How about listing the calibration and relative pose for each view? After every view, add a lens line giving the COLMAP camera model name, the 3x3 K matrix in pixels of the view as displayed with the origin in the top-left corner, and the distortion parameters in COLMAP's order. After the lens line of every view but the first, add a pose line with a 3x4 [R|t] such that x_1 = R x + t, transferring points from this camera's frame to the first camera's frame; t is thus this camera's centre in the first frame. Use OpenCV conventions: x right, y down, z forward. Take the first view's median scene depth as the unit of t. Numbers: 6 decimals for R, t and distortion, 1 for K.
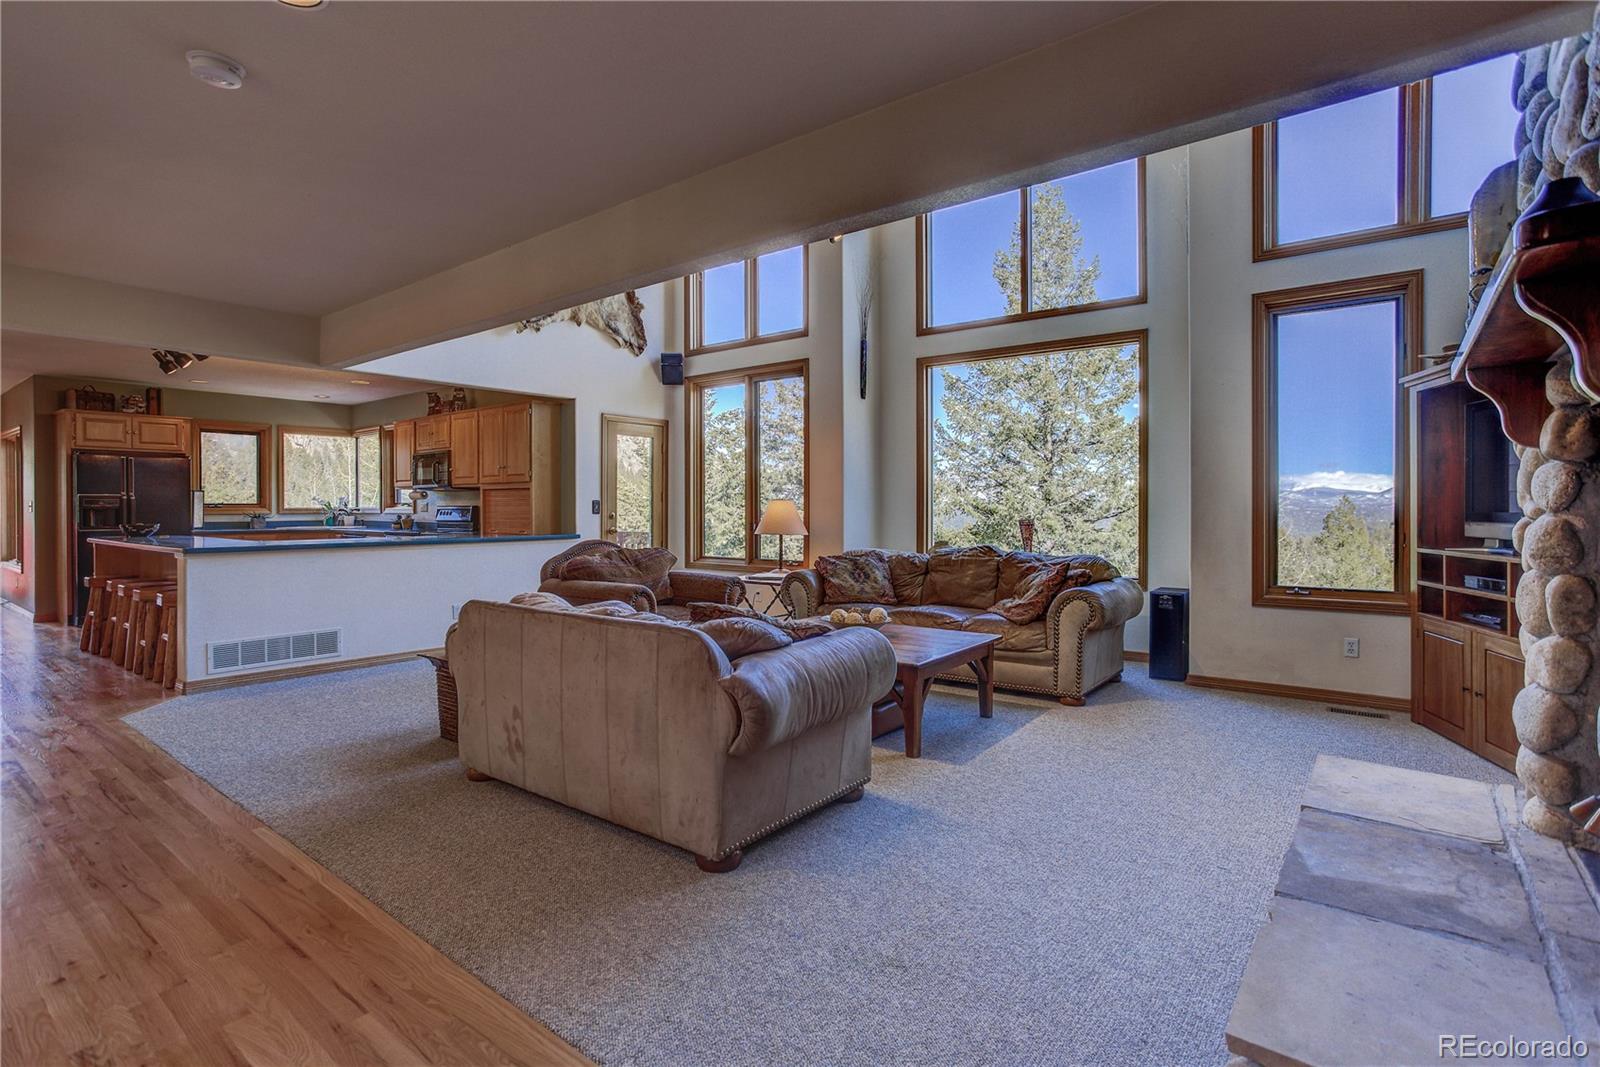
lens RADIAL K [[785.5, 0, 793.0], [0, 785.5, 506.6], [0, 0, 1]] dist [-0.025570, 0.004485]
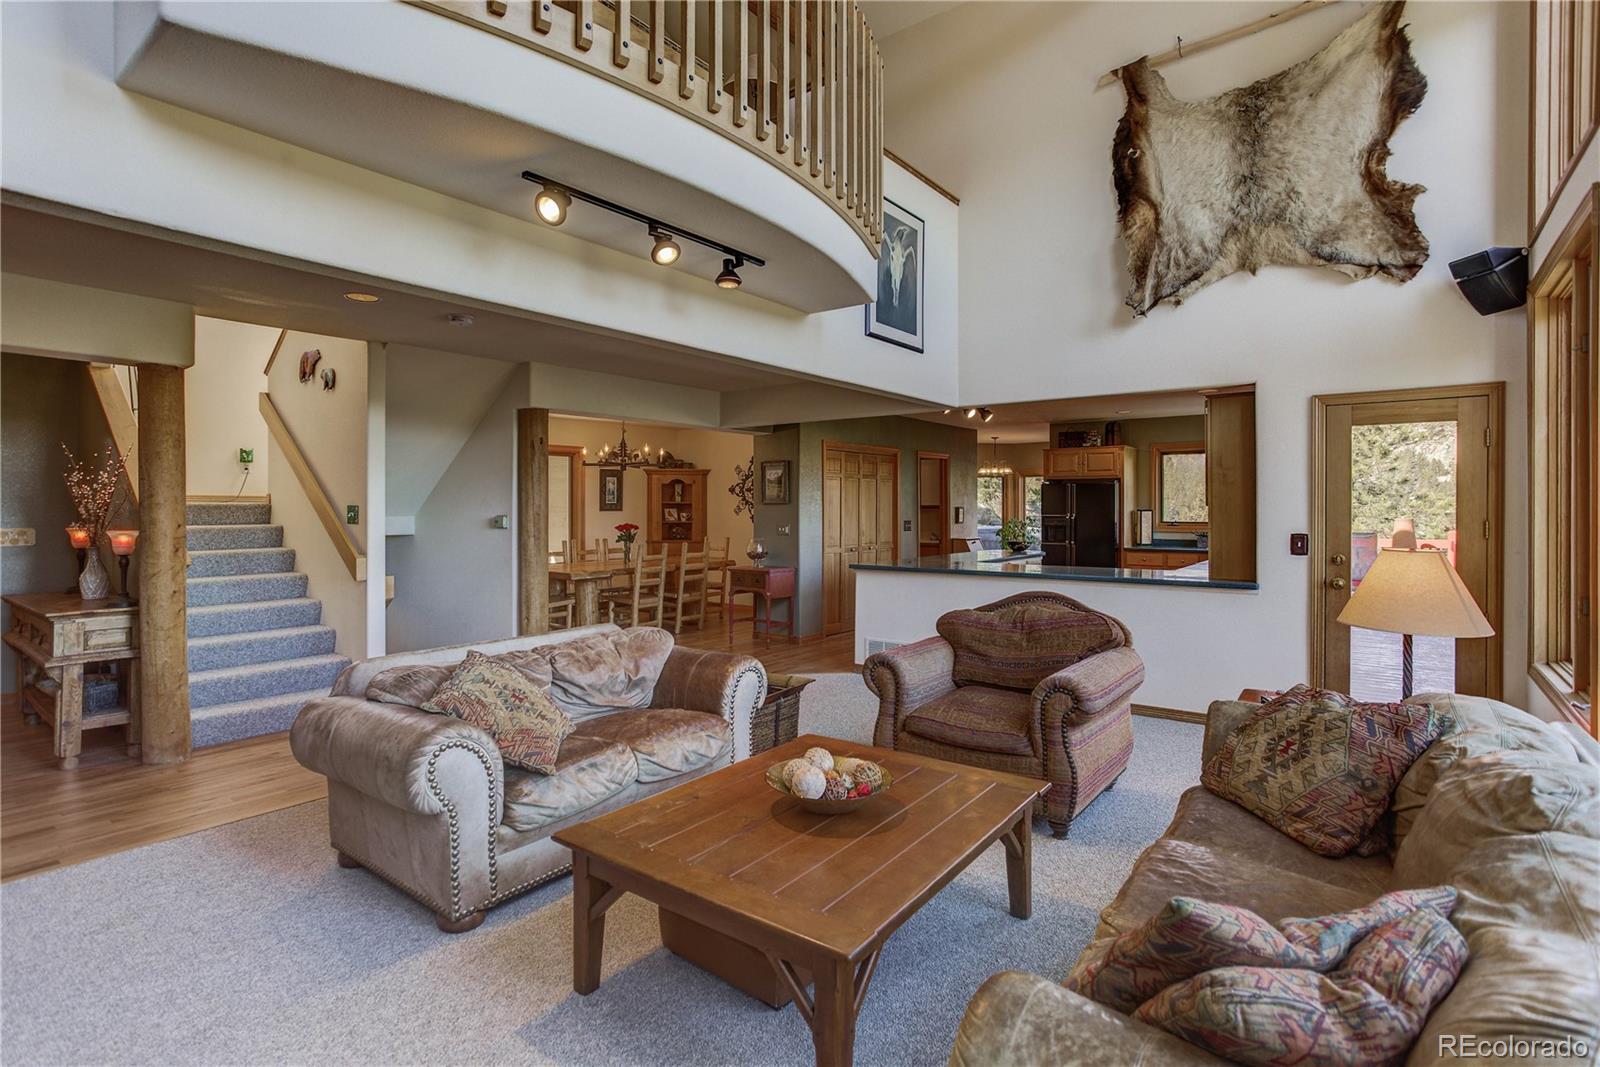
lens RADIAL K [[785.5, 0, 799.6], [0, 785.5, 517.2], [0, 0, 1]] dist [-0.025570, 0.004485]
pose [[0.008566, 0.016838, -0.999822, 0.373115], [-0.007120, 0.999834, 0.016777, -0.028487], [0.999938, 0.006975, 0.008684, 0.575664]]
